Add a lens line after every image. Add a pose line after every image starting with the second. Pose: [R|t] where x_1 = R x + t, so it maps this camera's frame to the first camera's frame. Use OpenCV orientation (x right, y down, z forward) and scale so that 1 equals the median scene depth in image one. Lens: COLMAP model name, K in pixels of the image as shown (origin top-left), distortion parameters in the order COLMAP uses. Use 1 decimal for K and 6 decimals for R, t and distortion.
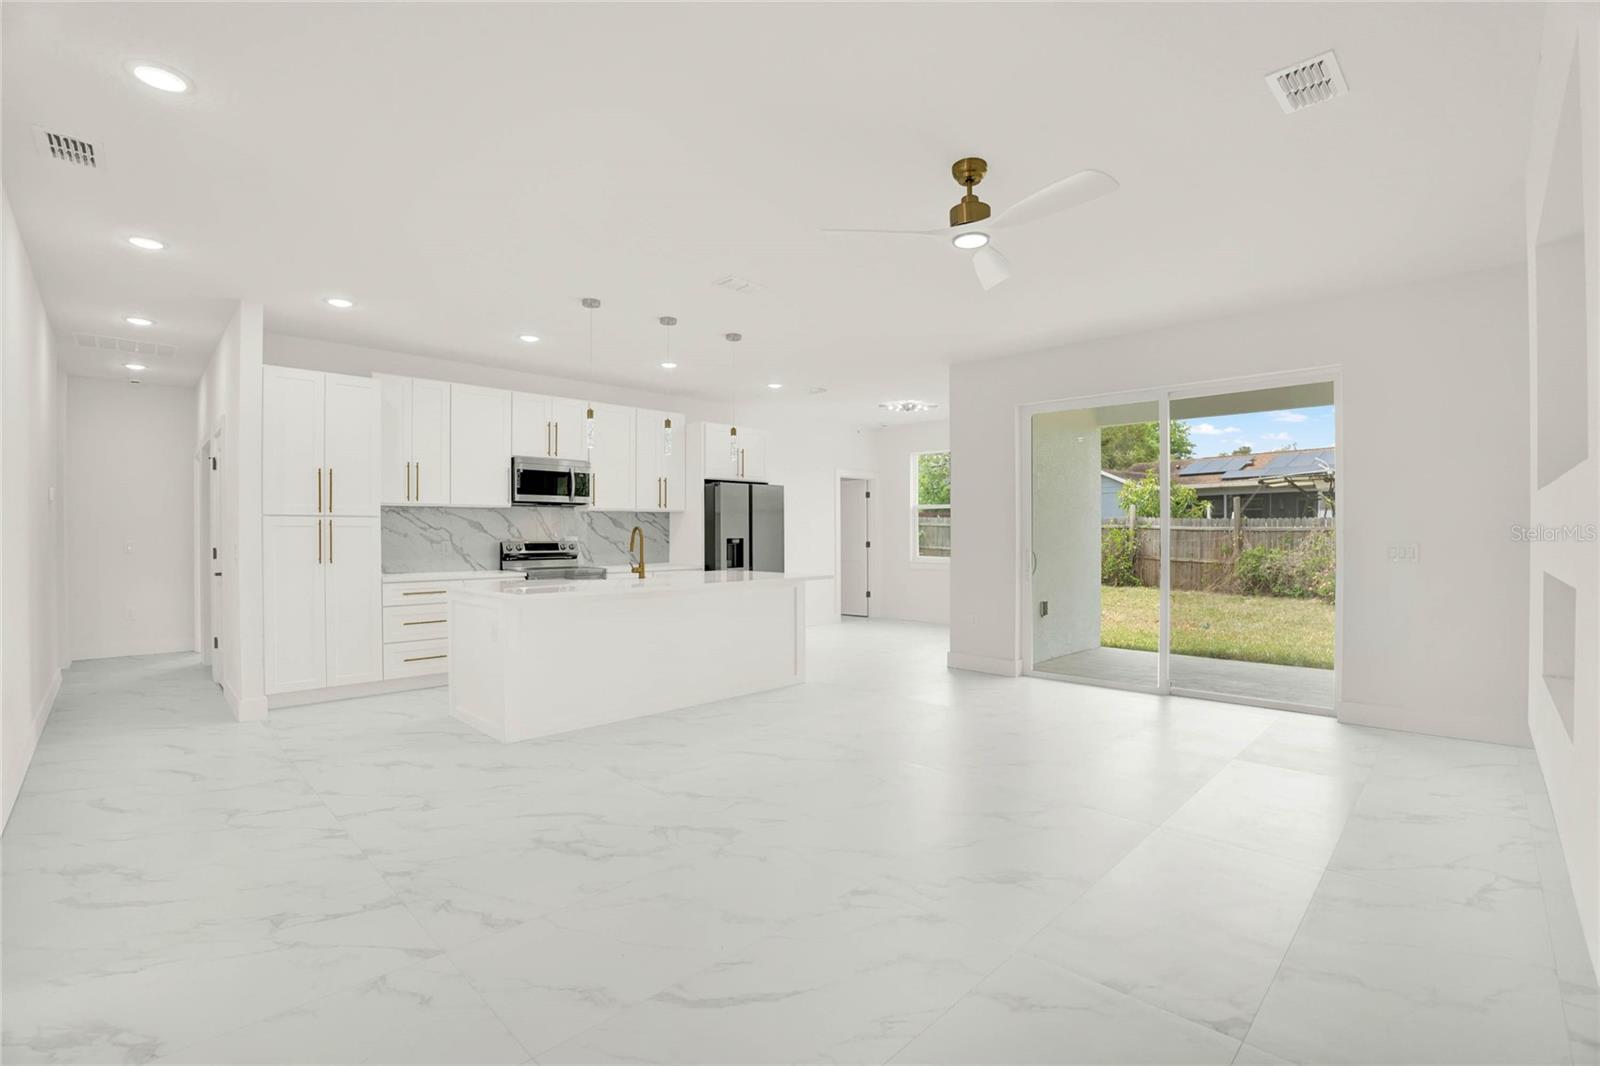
lens RADIAL K [[721.8, 0, 826.8], [0, 721.8, 536.0], [0, 0, 1]] dist [-0.033134, 0.000037]
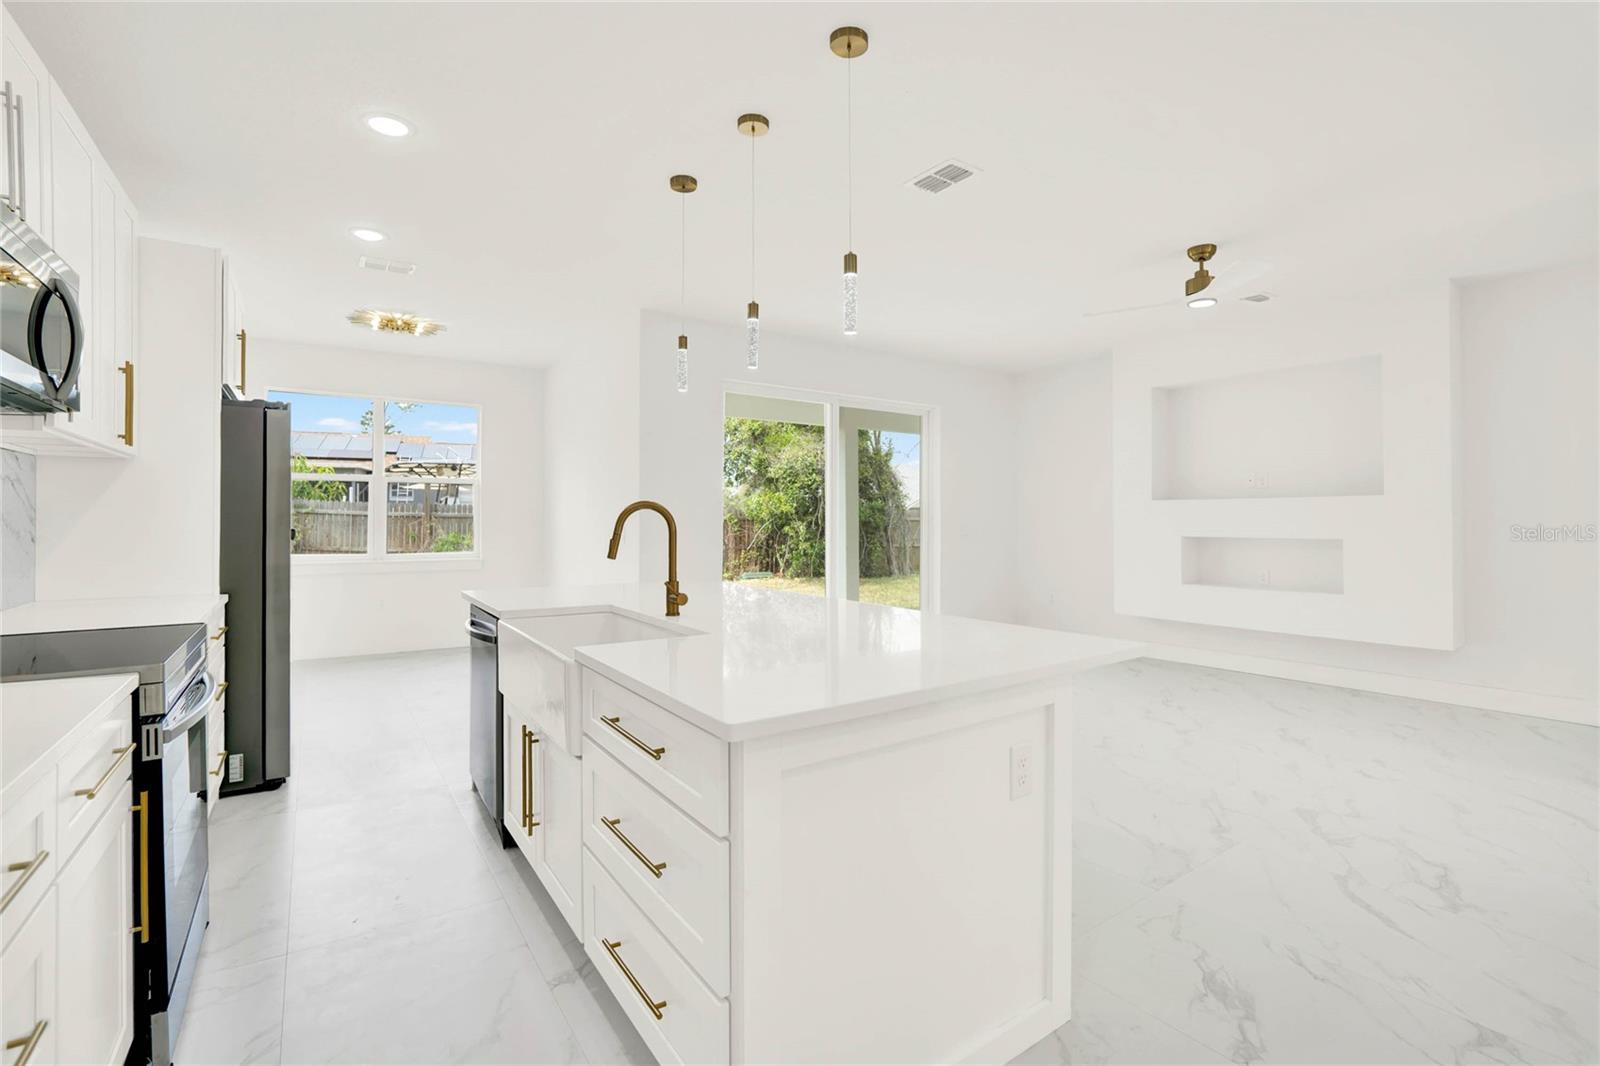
lens RADIAL K [[728.8, 0, 761.1], [0, 728.8, 491.9], [0, 0, 1]] dist [-0.035979, 0.000955]
pose [[0.173605, 0.041940, 0.983922, -1.215120], [-0.001295, 0.999102, -0.042358, -0.001611], [-0.984815, 0.006080, 0.173503, 1.492847]]
